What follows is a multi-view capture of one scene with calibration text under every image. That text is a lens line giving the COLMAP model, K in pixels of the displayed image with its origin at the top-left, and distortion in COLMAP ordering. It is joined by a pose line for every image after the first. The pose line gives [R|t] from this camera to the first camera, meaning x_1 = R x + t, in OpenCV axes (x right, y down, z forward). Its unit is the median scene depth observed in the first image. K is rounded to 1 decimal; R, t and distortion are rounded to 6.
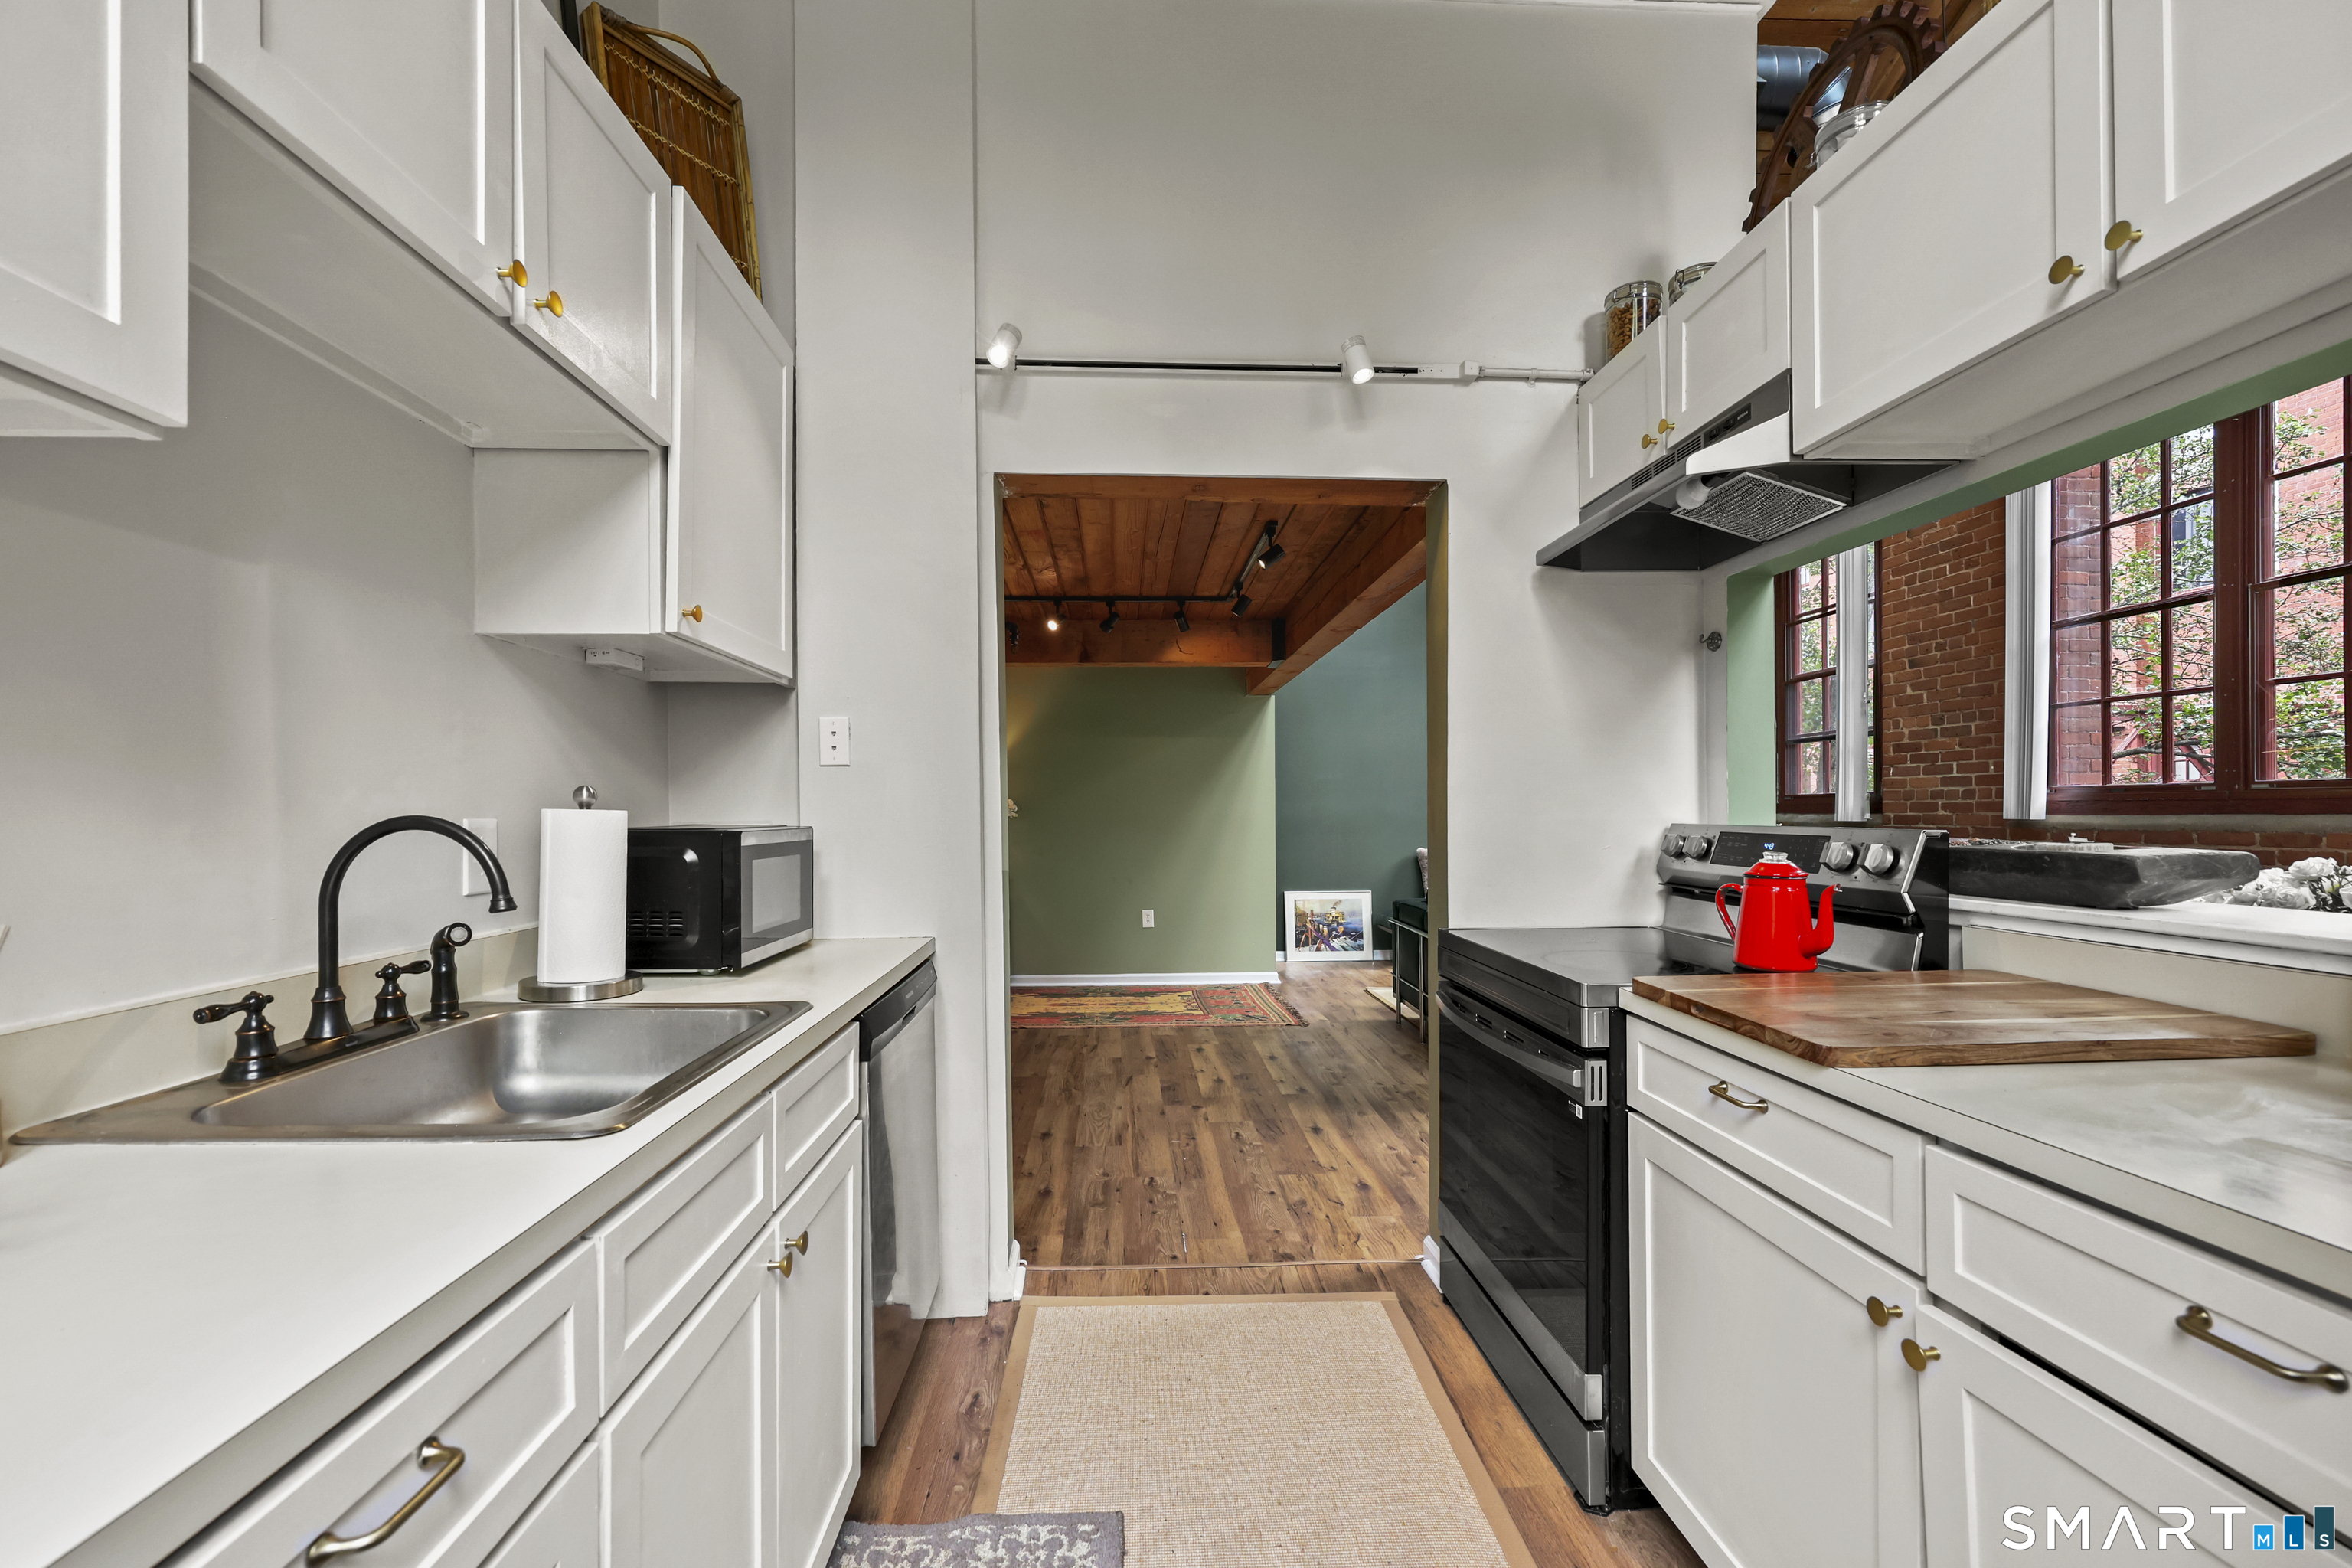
lens RADIAL K [[941.0, 0, 1181.6], [0, 941.0, 811.5], [0, 0, 1]] dist [0.002712, -0.001202]
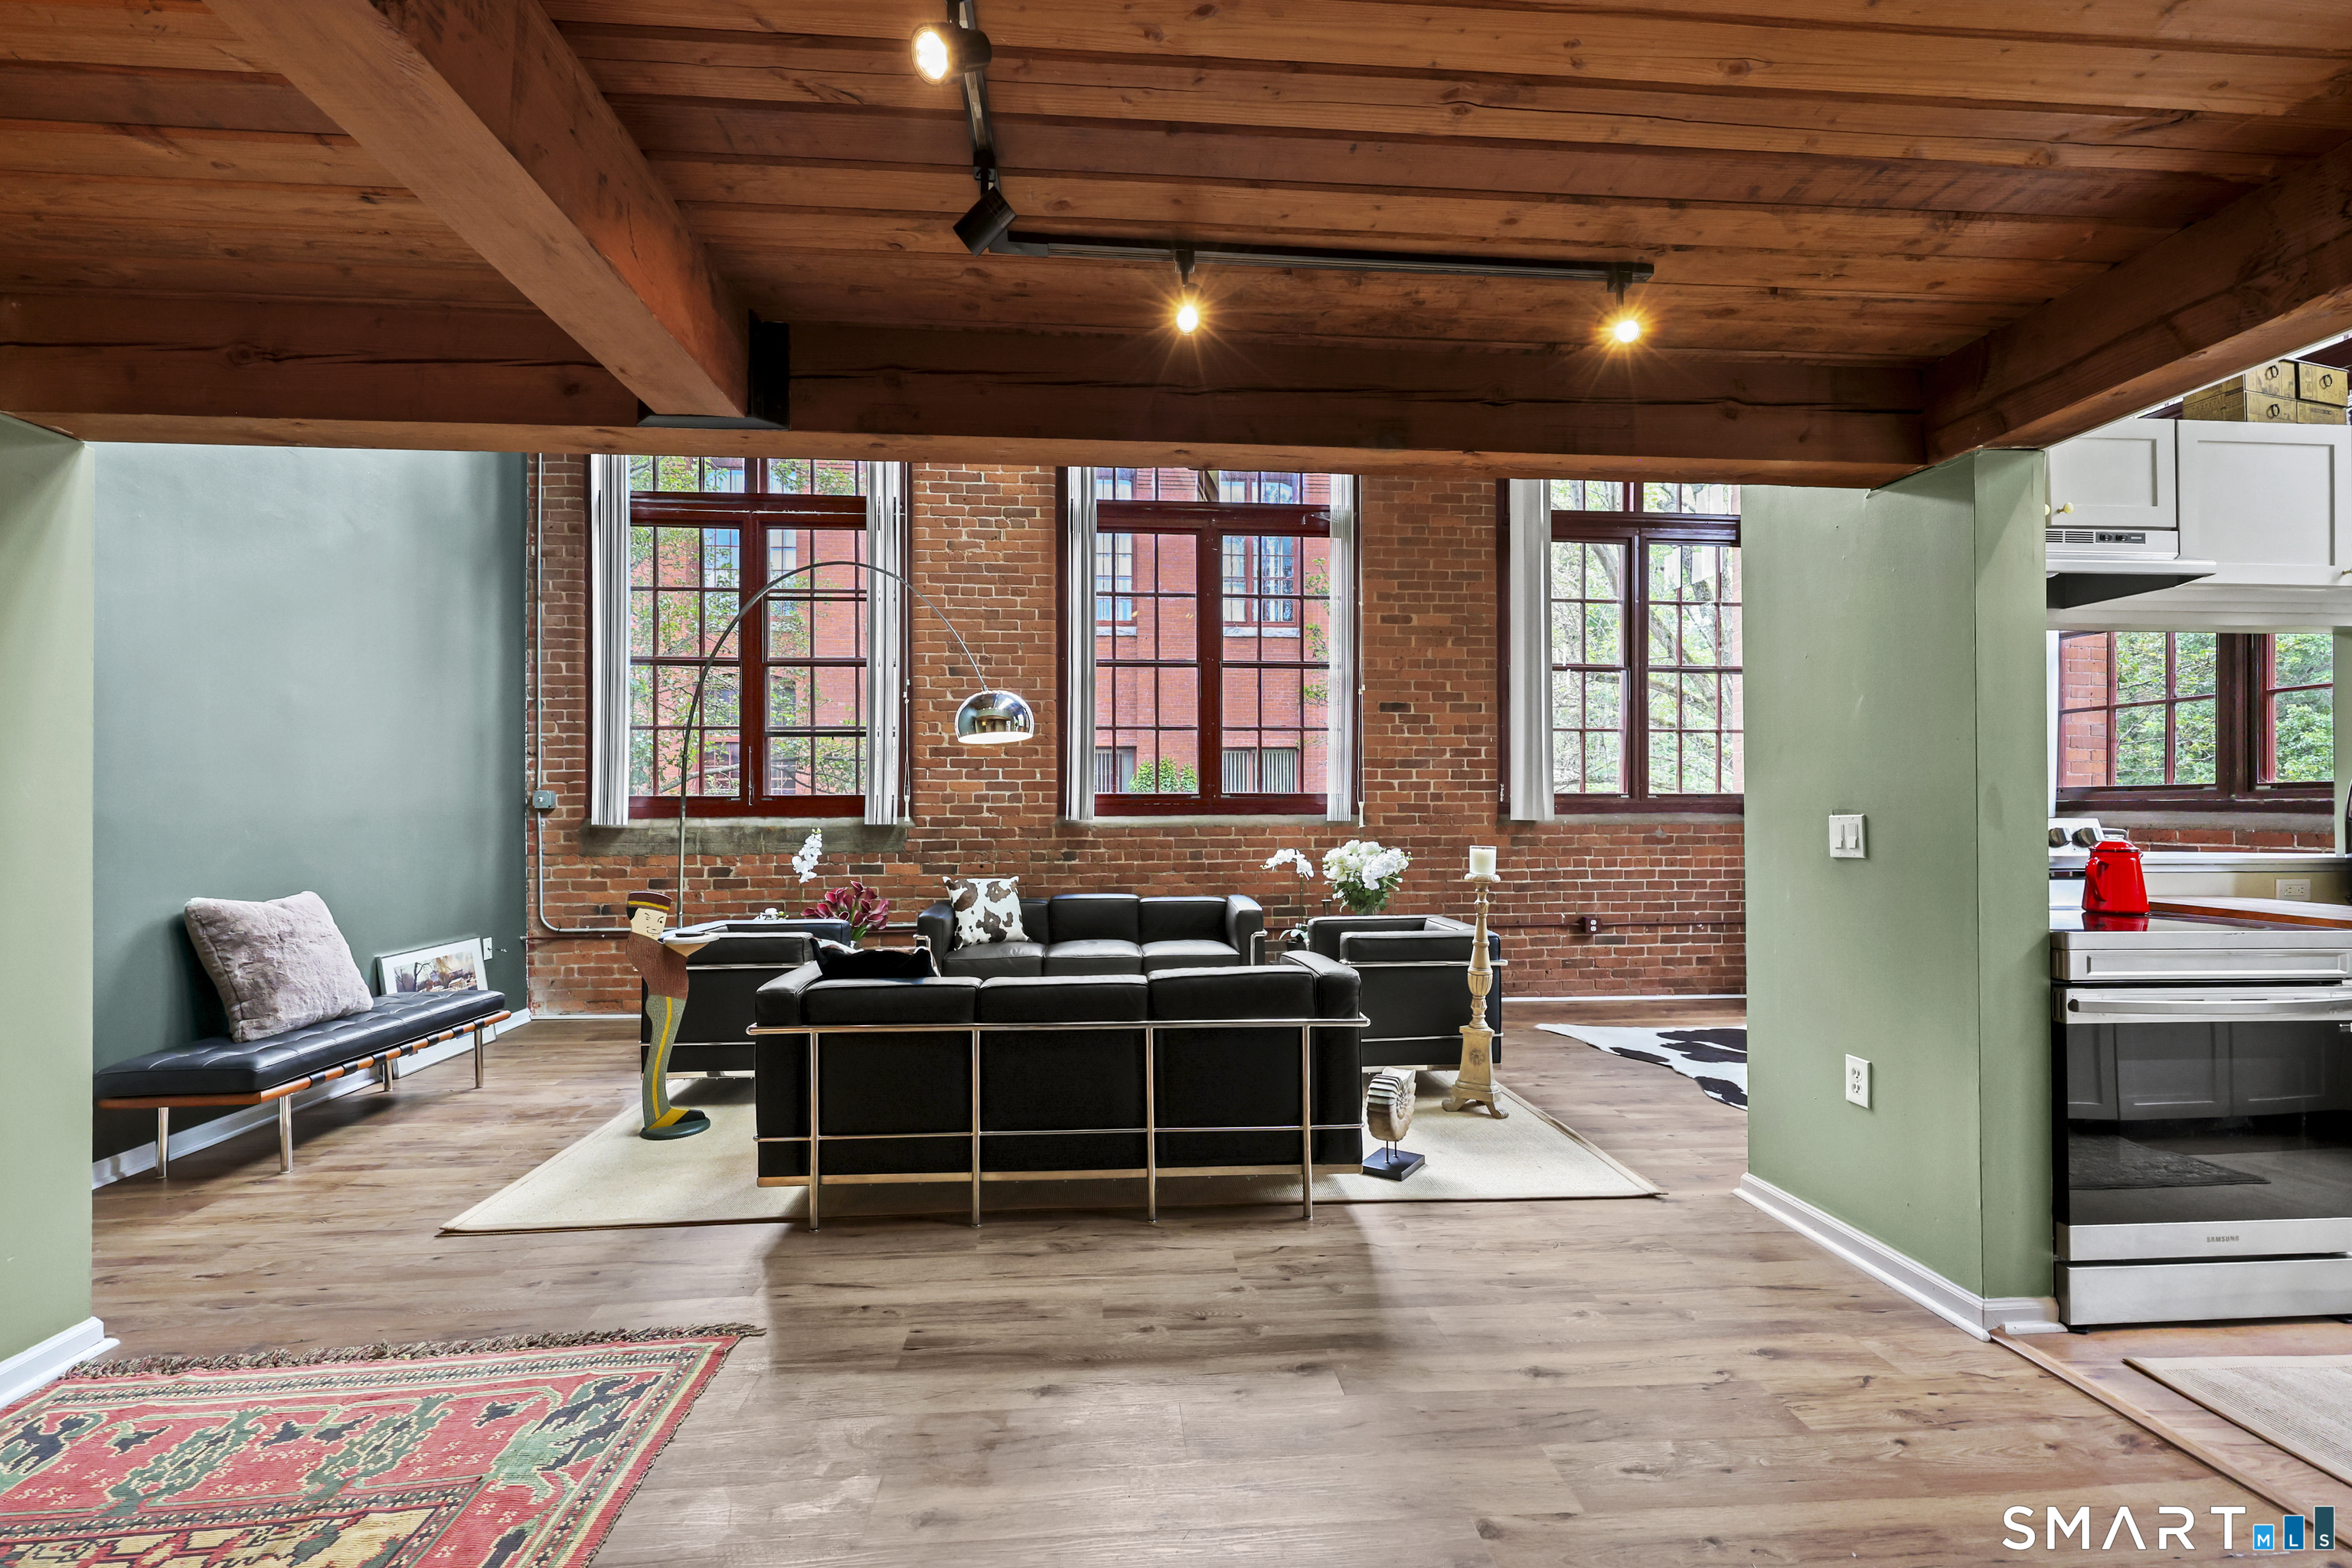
lens RADIAL K [[941.0, 0, 1173.3], [0, 941.0, 819.4], [0, 0, 1]] dist [0.002712, -0.001202]
pose [[0.000206, -0.003676, 0.999993, -0.286093], [0.003681, 0.999986, 0.003675, 0.003098], [-0.999993, 0.003680, 0.000220, 0.833859]]
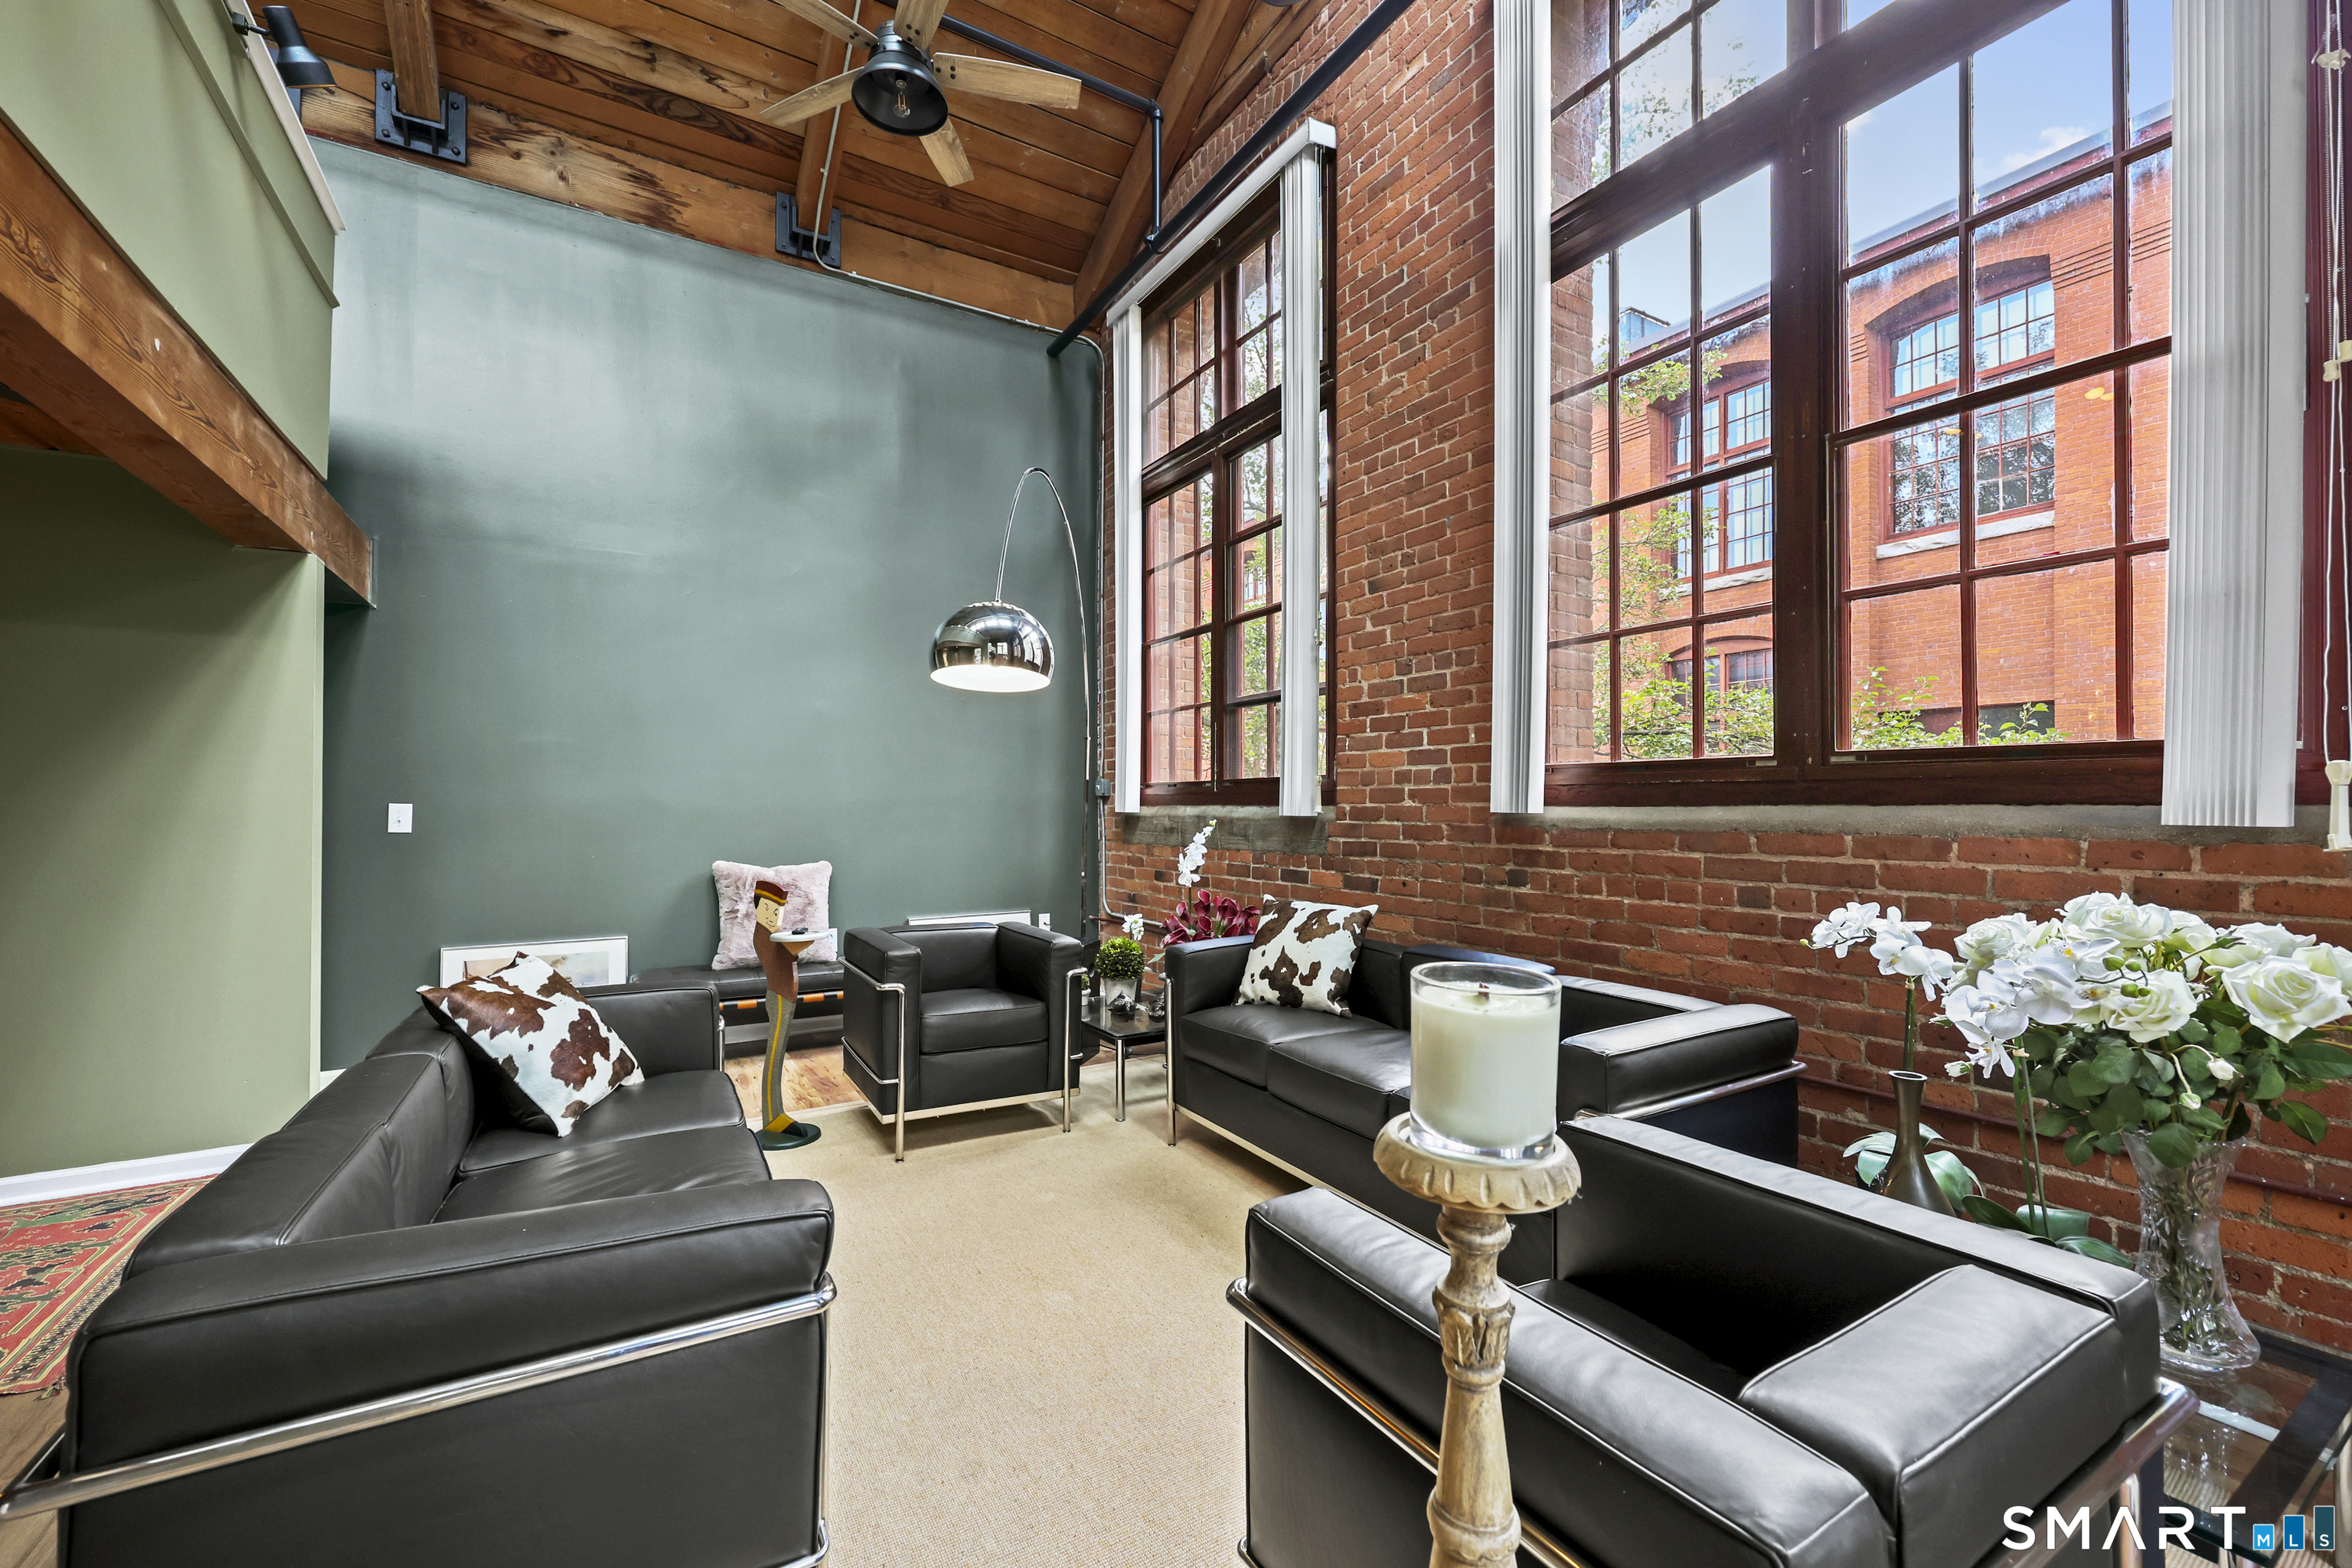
lens RADIAL K [[957.0, 0, 1162.5], [0, 957.0, 798.7], [0, 0, 1]] dist [0.000280, 0.000252]
pose [[0.889878, 0.006595, 0.456150, 0.353419], [-0.003177, 0.999961, -0.008260, 0.004244], [-0.456187, 0.005901, 0.889864, 0.494428]]
